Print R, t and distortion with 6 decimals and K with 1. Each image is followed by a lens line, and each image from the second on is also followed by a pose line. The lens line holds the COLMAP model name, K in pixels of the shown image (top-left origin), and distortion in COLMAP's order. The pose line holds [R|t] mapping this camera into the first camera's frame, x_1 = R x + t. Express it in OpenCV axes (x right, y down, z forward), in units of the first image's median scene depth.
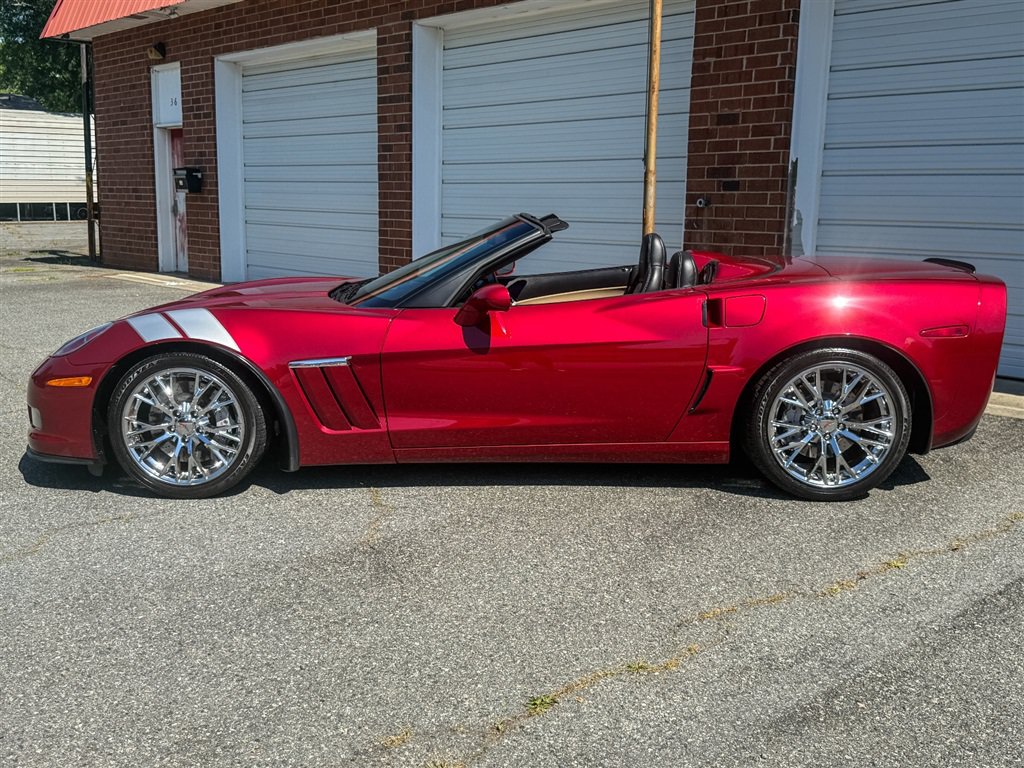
lens RADIAL K [[1047.6, 0, 510.5], [0, 1047.6, 390.2], [0, 0, 1]] dist [0.174760, -0.419888]
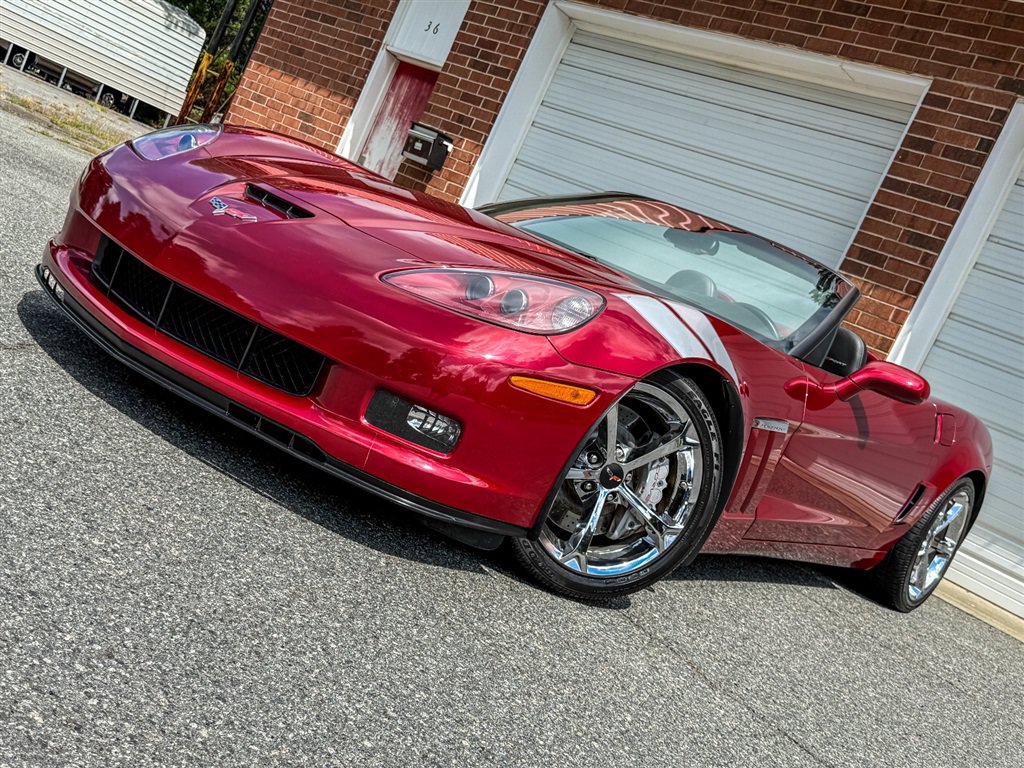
lens RADIAL K [[1147.7, 0, 514.2], [0, 1147.7, 380.6], [0, 0, 1]] dist [0.227383, -0.591196]
pose [[0.912385, 0.392417, 0.116460, -0.276998], [-0.382880, 0.918772, -0.096239, -0.014470], [-0.144766, 0.043217, 0.988522, 0.282577]]
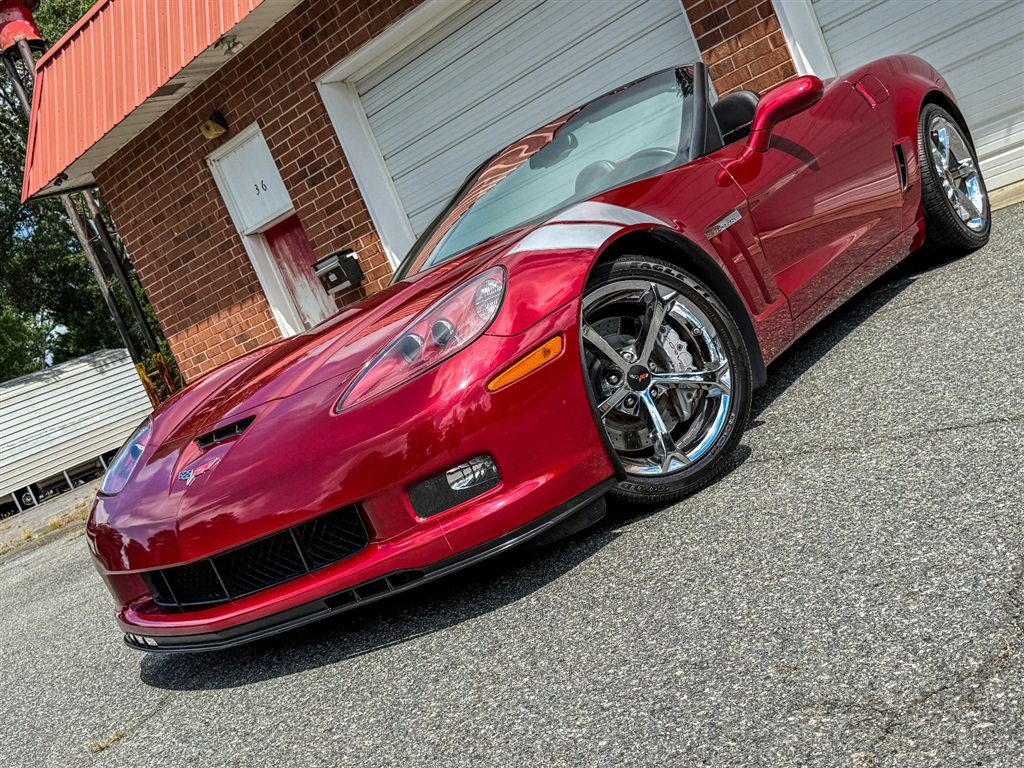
lens RADIAL K [[1147.7, 0, 514.2], [0, 1147.7, 380.6], [0, 0, 1]] dist [0.227383, -0.591196]
pose [[0.915715, -0.398571, 0.051057, -0.263213], [0.401806, 0.909578, -0.105921, -0.011998], [-0.004223, 0.117508, 0.993063, 0.277642]]
